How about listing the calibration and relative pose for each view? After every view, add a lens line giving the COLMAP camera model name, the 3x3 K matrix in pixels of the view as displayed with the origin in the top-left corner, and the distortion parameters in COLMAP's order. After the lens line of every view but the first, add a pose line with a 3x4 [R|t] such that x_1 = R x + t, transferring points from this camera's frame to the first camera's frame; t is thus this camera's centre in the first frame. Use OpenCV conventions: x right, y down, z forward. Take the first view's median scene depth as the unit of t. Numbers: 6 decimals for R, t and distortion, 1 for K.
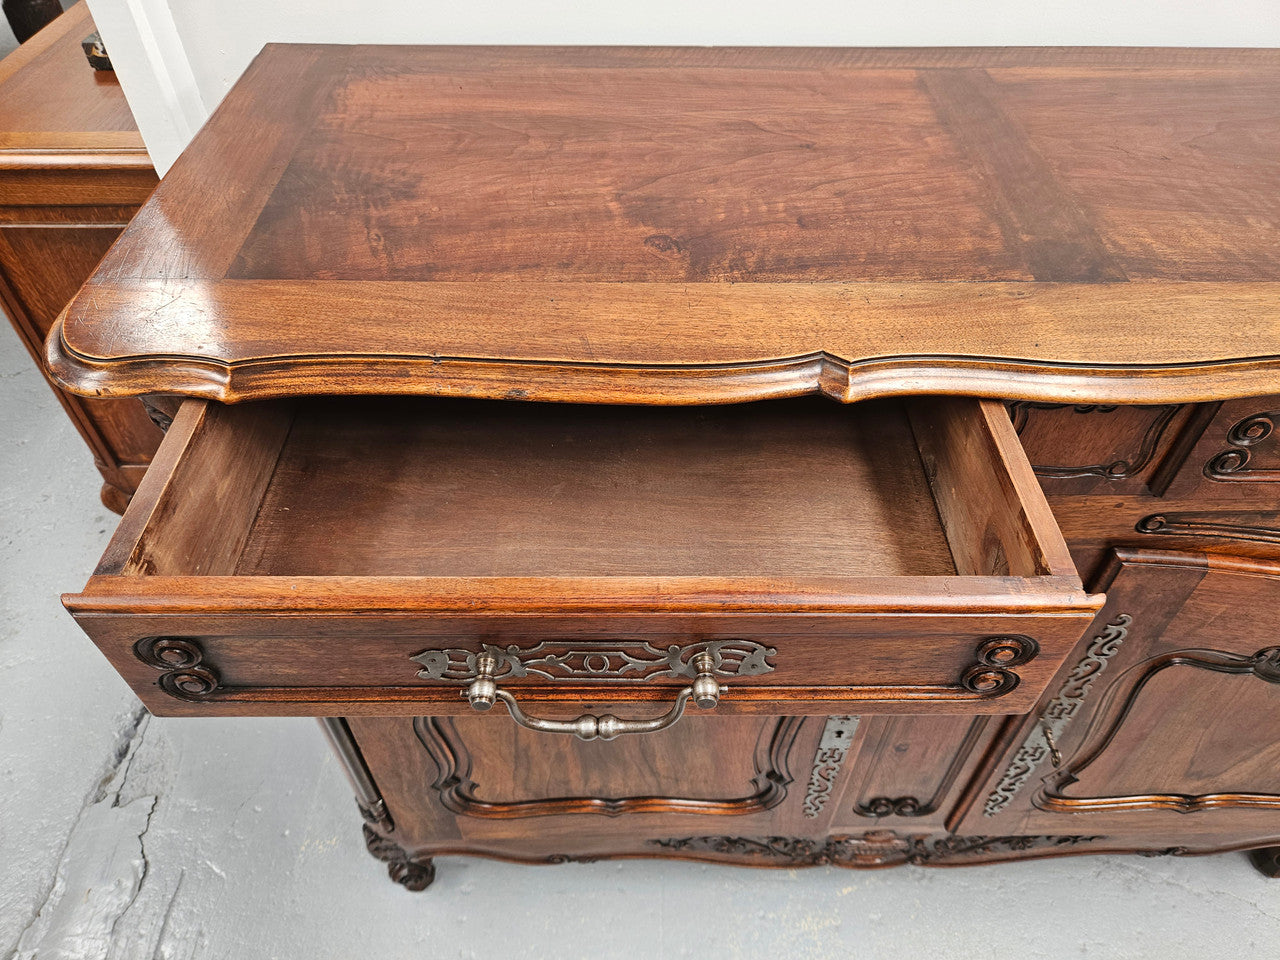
lens RADIAL K [[875.8, 0, 649.6], [0, 875.8, 475.7], [0, 0, 1]] dist [0.057394, -0.057520]
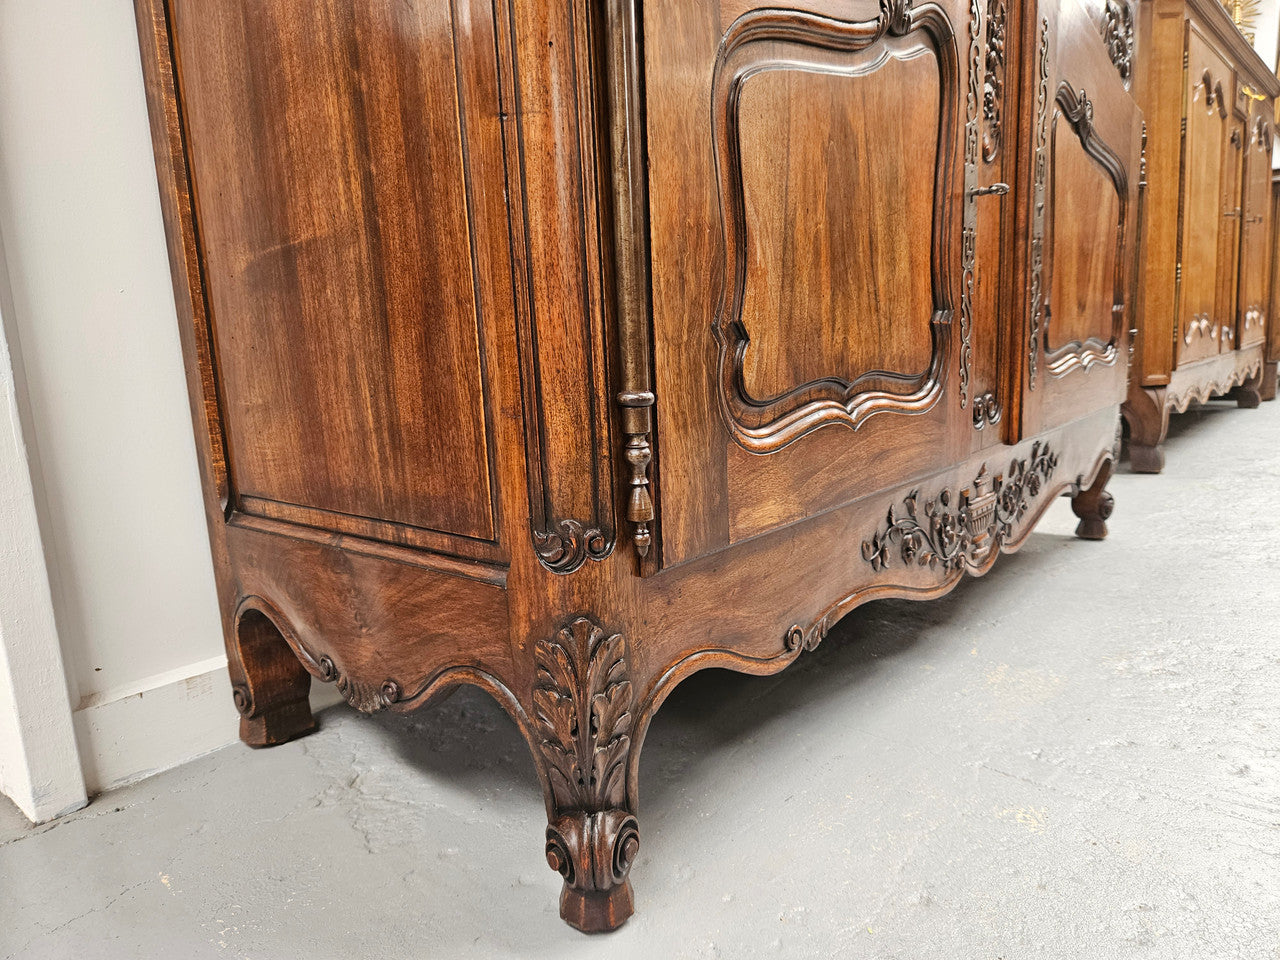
lens RADIAL K [[867.9, 0, 635.7], [0, 867.9, 481.5], [0, 0, 1]] dist [0.061103, -0.059654]
pose [[0.665624, -0.170932, 0.726448, -0.867944], [0.571413, 0.742862, -0.348775, 0.726657], [-0.480033, 0.647255, 0.592140, 0.908914]]
